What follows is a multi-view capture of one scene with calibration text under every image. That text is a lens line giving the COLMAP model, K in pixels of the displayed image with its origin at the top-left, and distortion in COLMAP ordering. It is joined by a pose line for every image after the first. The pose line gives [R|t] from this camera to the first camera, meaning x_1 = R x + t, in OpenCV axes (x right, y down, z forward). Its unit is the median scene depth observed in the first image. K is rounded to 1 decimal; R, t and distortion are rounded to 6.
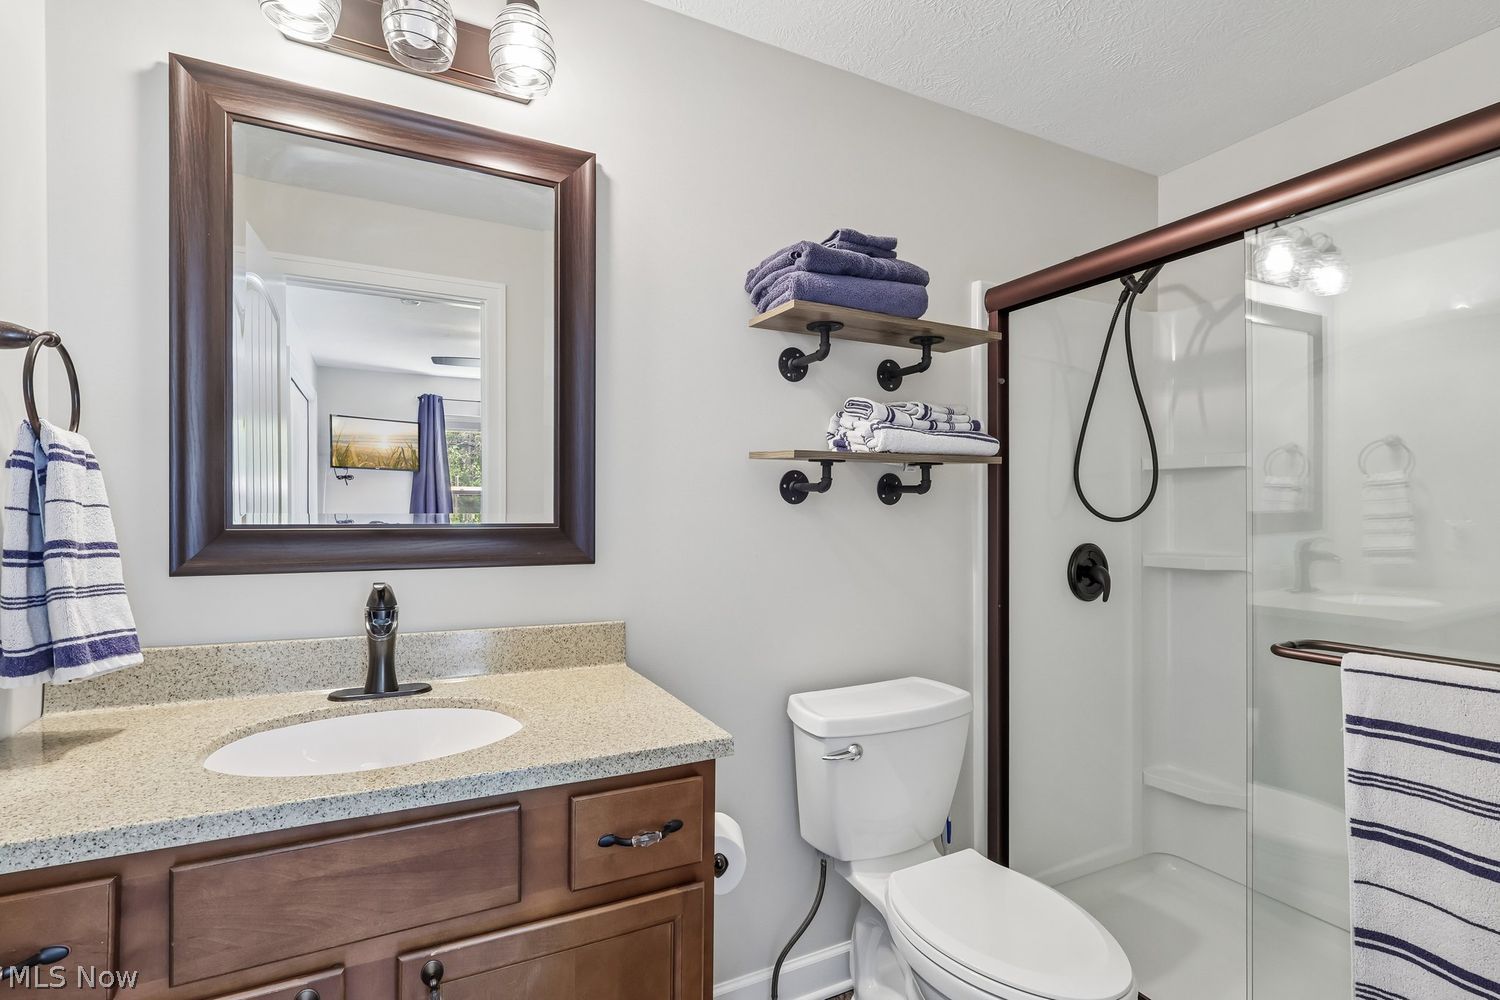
lens RADIAL K [[703.3, 0, 751.3], [0, 703.3, 498.1], [0, 0, 1]] dist [0.001000, 0.001486]
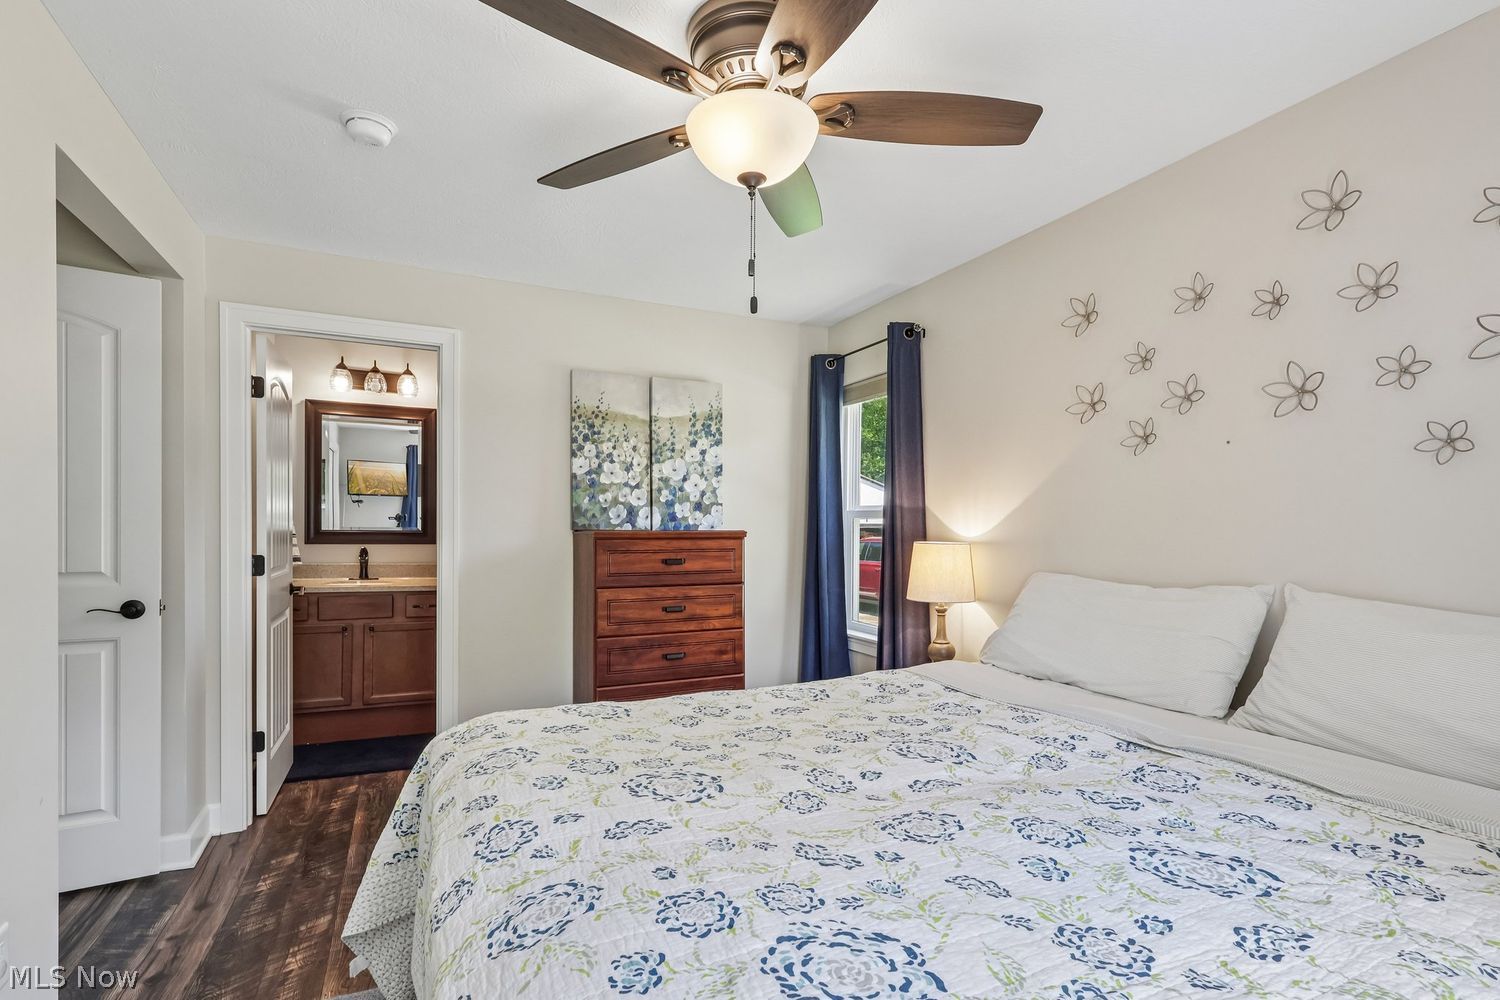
lens RADIAL K [[703.3, 0, 750.2], [0, 703.3, 514.5], [0, 0, 1]] dist [0.001000, 0.001486]
pose [[0.999757, 0.006675, -0.021011, 1.445468], [-0.006413, 0.999901, 0.012535, -0.095971], [0.021093, -0.012398, 0.999701, -2.417253]]
